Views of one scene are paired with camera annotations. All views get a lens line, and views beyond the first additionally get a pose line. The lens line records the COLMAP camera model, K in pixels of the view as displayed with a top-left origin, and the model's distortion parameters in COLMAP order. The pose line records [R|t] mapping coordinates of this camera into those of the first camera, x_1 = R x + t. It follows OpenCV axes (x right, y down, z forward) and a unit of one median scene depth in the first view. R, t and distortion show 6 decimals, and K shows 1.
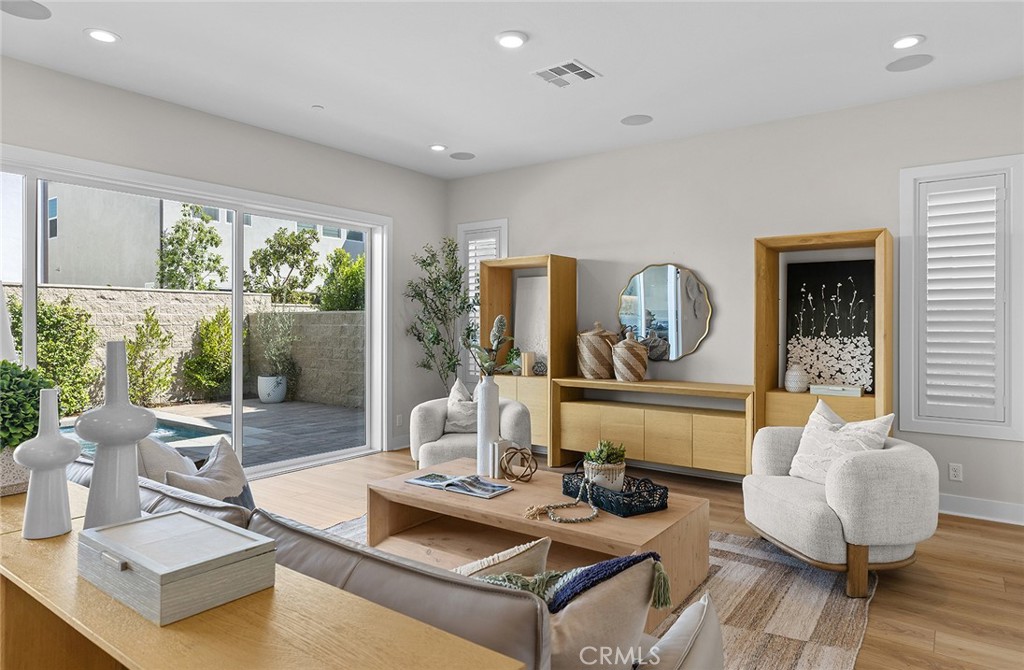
lens RADIAL K [[614.8, 0, 485.3], [0, 614.8, 322.9], [0, 0, 1]] dist [0.005616, 0.001934]
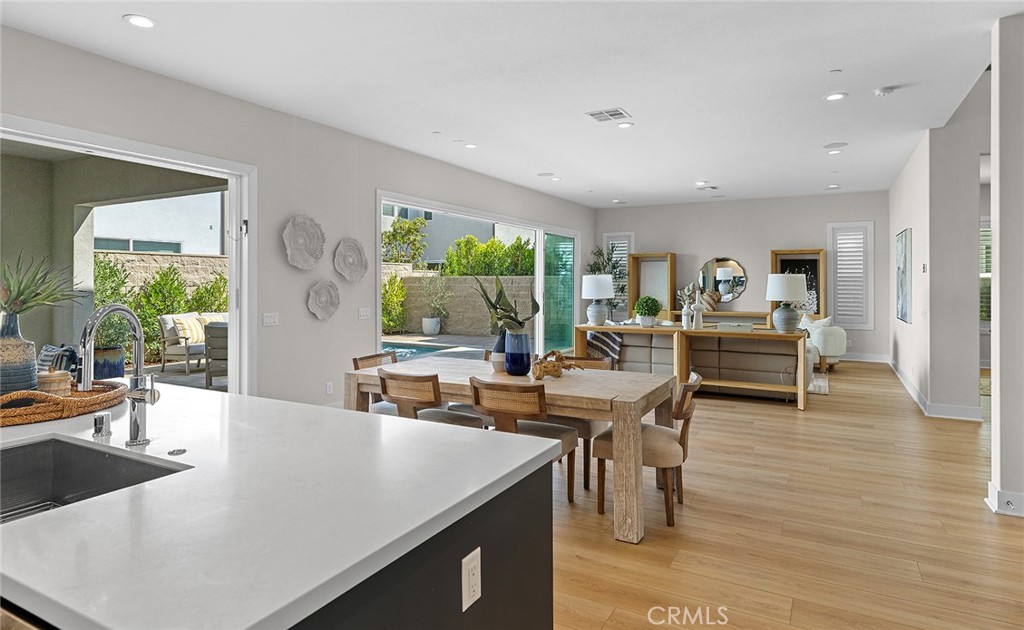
lens RADIAL K [[578.3, 0, 498.0], [0, 578.3, 277.2], [0, 0, 1]] dist [0.031114, 0.000145]
pose [[0.990638, 0.000669, 0.136513, -0.901925], [0.000003, 0.999988, -0.004924, -0.018457], [-0.136515, 0.004878, 0.990626, -1.076727]]
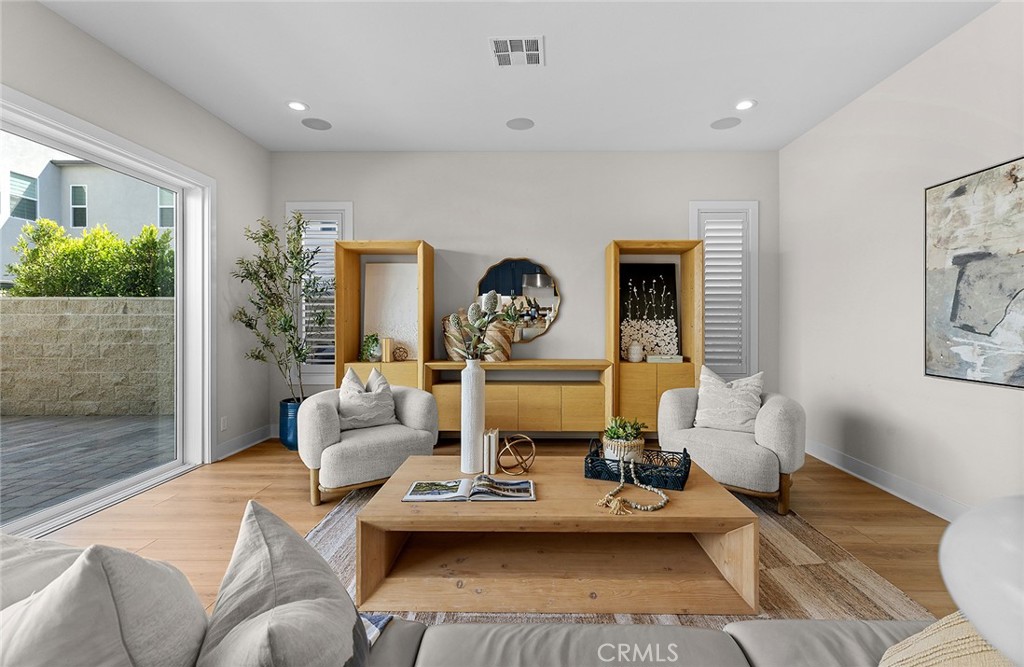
lens RADIAL K [[477.7, 0, 519.0], [0, 477.7, 321.5], [0, 0, 1]] dist [0.004182, 0.000651]
pose [[0.806239, -0.001433, 0.591588, -0.277298], [-0.000935, 0.999993, 0.003698, 0.022921], [-0.591589, -0.003534, 0.806232, 0.324425]]
